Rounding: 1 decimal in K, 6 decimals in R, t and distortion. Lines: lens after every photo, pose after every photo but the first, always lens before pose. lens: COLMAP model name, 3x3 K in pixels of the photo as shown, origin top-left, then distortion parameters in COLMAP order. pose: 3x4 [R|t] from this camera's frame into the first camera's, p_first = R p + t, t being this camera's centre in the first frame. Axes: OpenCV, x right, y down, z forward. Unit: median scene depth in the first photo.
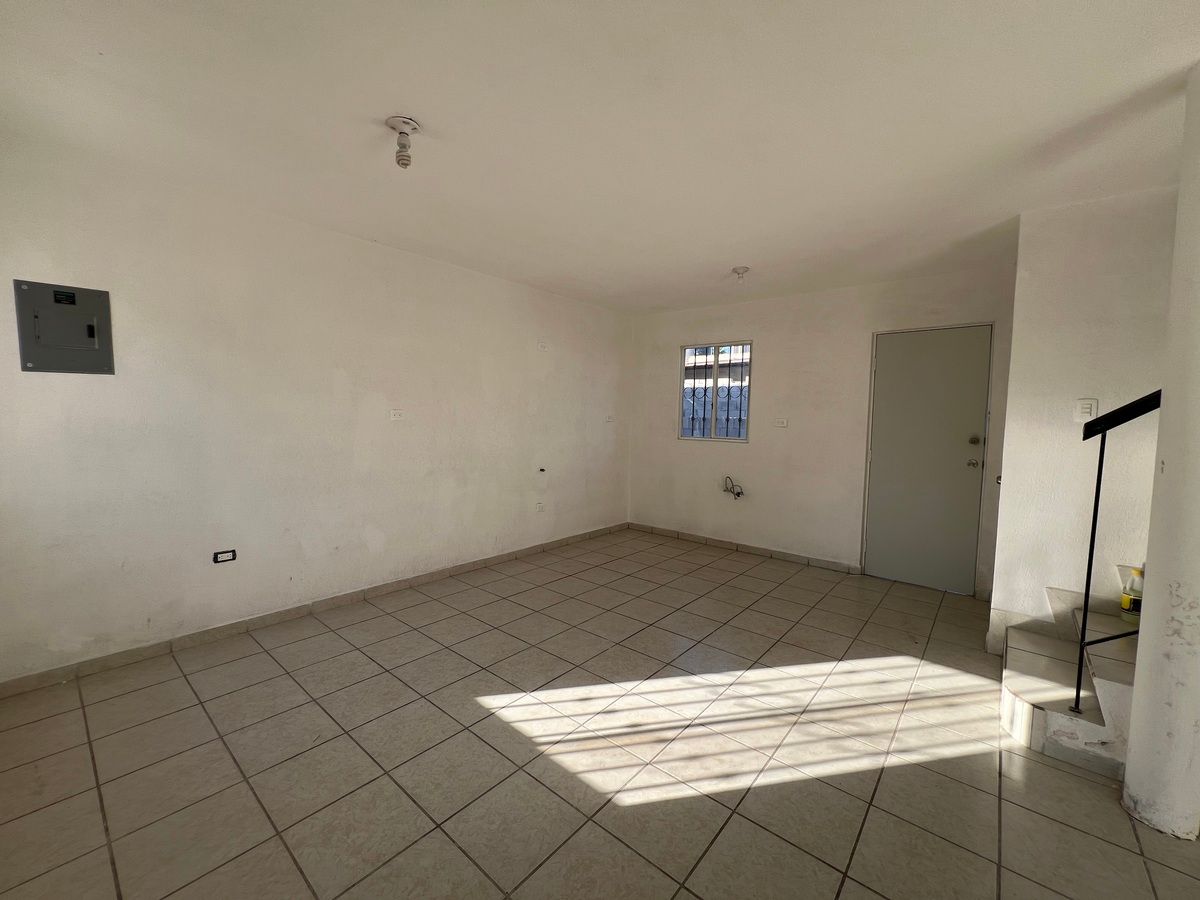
lens RADIAL K [[484.9, 0, 598.9], [0, 484.9, 449.0], [0, 0, 1]] dist [-0.001342, 0.000535]
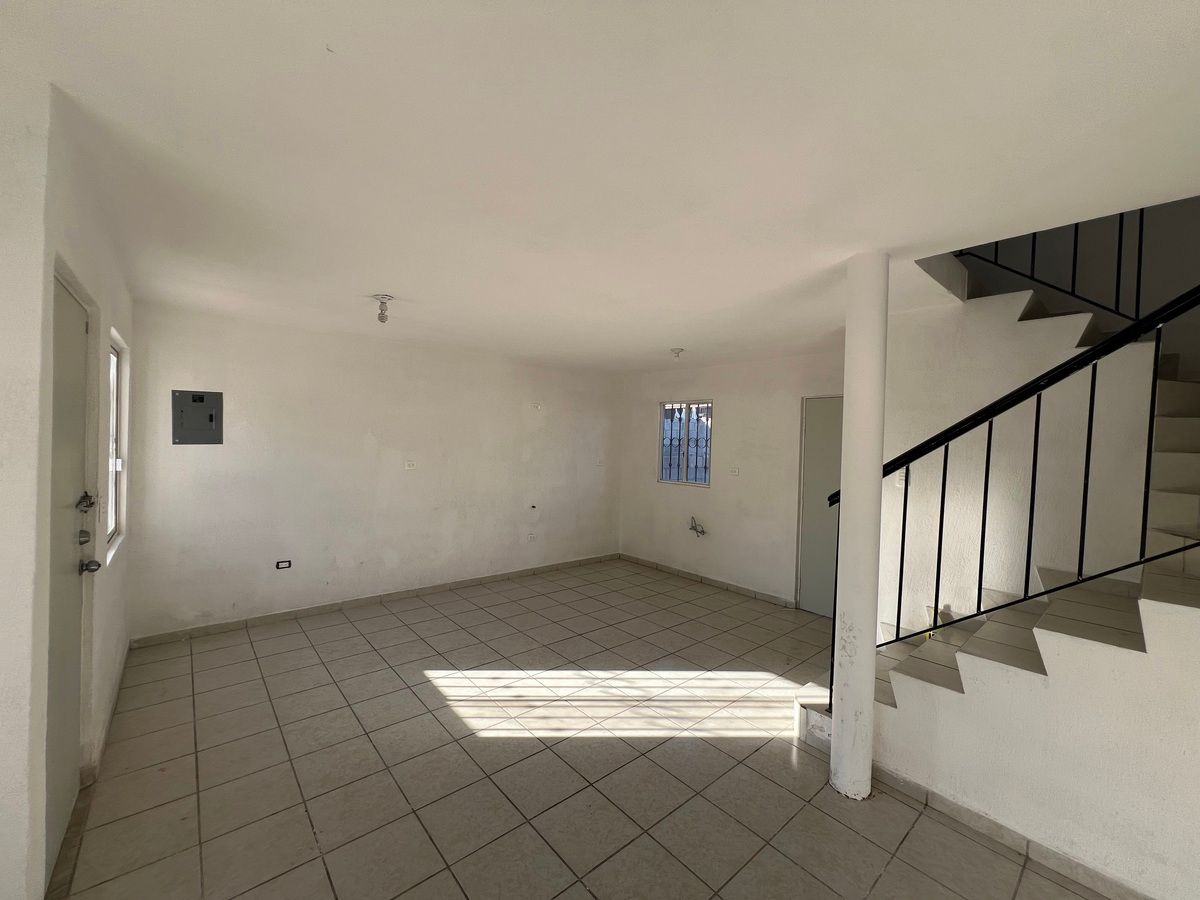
lens RADIAL K [[484.9, 0, 597.8], [0, 484.9, 450.2], [0, 0, 1]] dist [-0.001342, 0.000535]
pose [[0.987388, 0.009872, -0.158010, 0.447892], [-0.018184, 0.998520, -0.051250, -0.075287], [0.157270, 0.053476, 0.986107, -0.356967]]
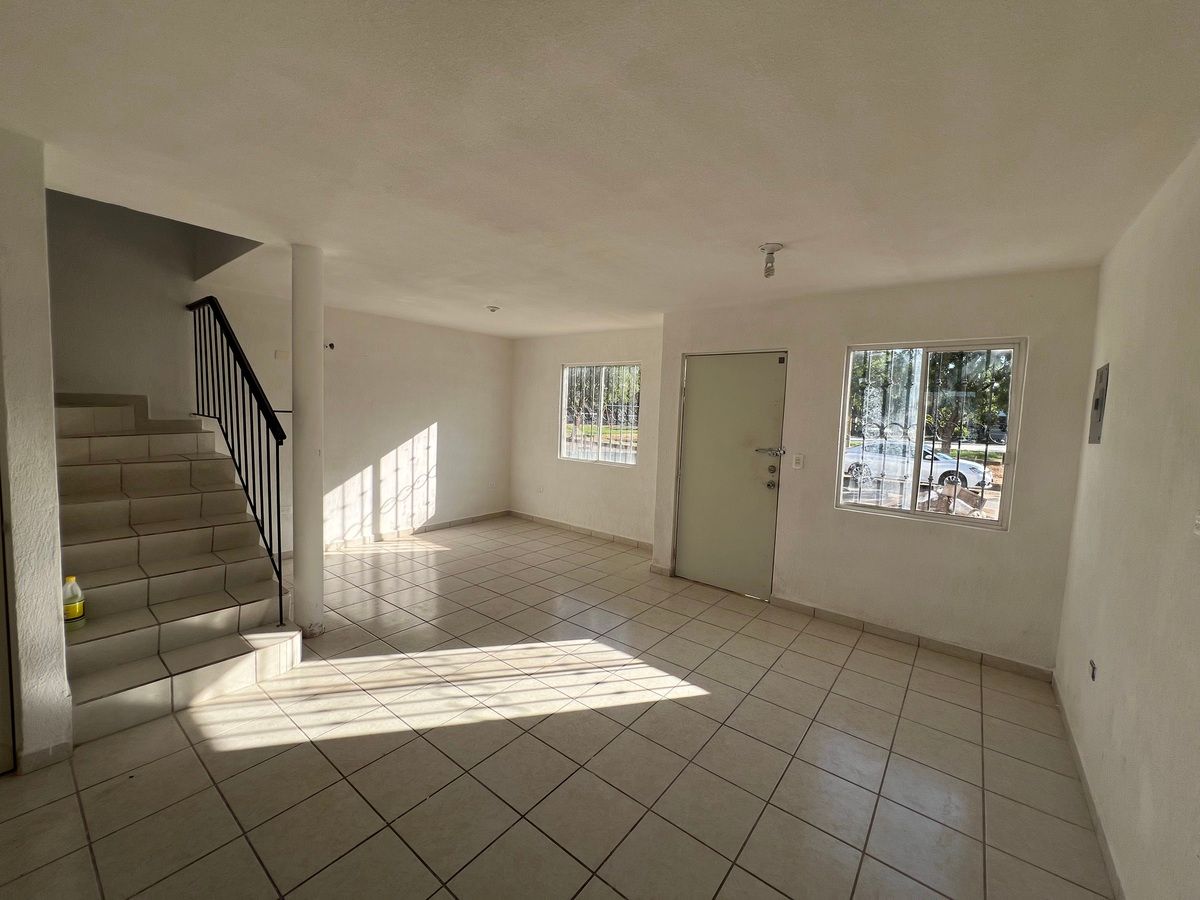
lens RADIAL K [[484.9, 0, 600.1], [0, 484.9, 450.3], [0, 0, 1]] dist [-0.001342, 0.000535]
pose [[-0.997527, -0.060743, -0.035354, 0.079014], [-0.065433, 0.986263, 0.151669, -0.222960], [0.025655, 0.153608, -0.987799, 1.932433]]
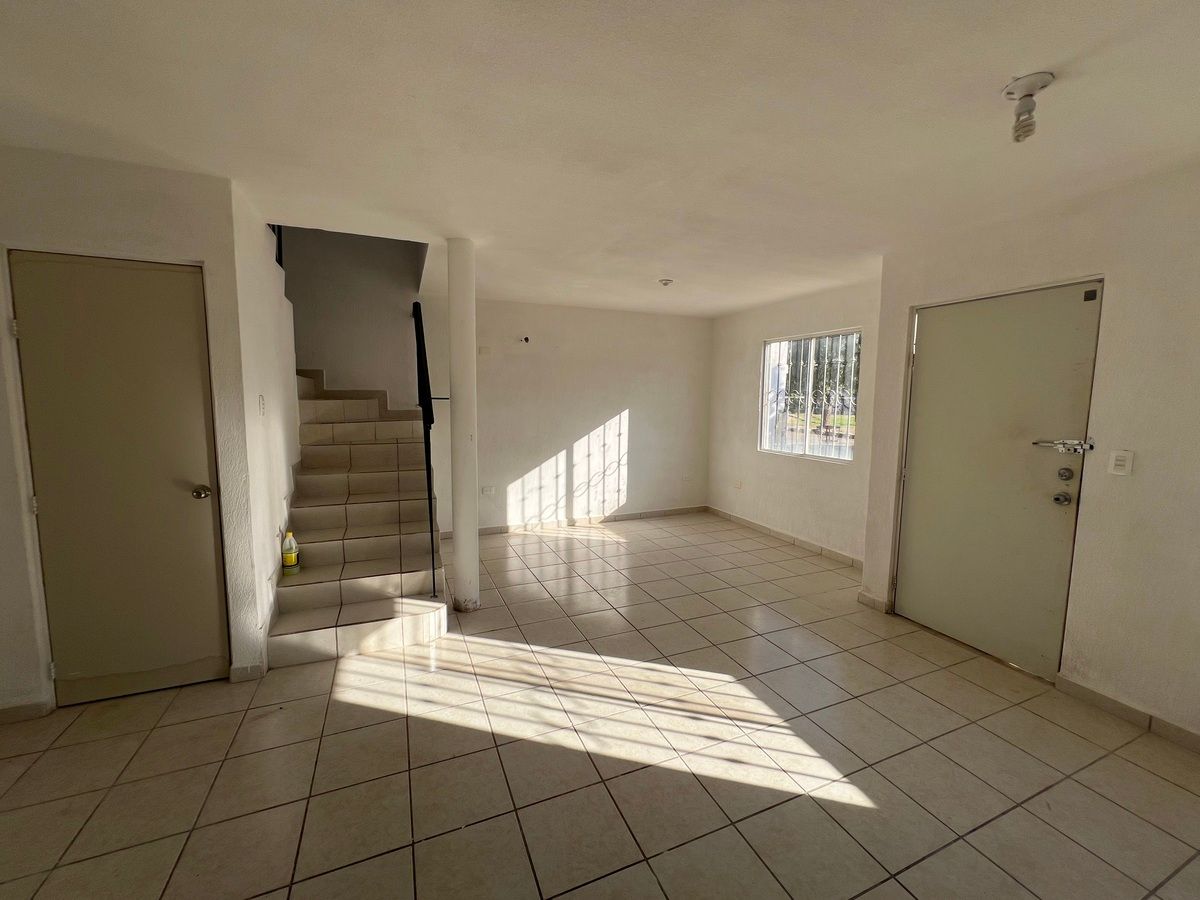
lens RADIAL K [[485.7, 0, 596.6], [0, 485.7, 449.2], [0, 0, 1]] dist [0.000021, -0.000526]
pose [[-0.890370, -0.083901, 0.447440, -0.141030], [0.000501, 0.982689, 0.185263, -0.190583], [-0.455238, 0.165177, -0.874914, 1.667246]]
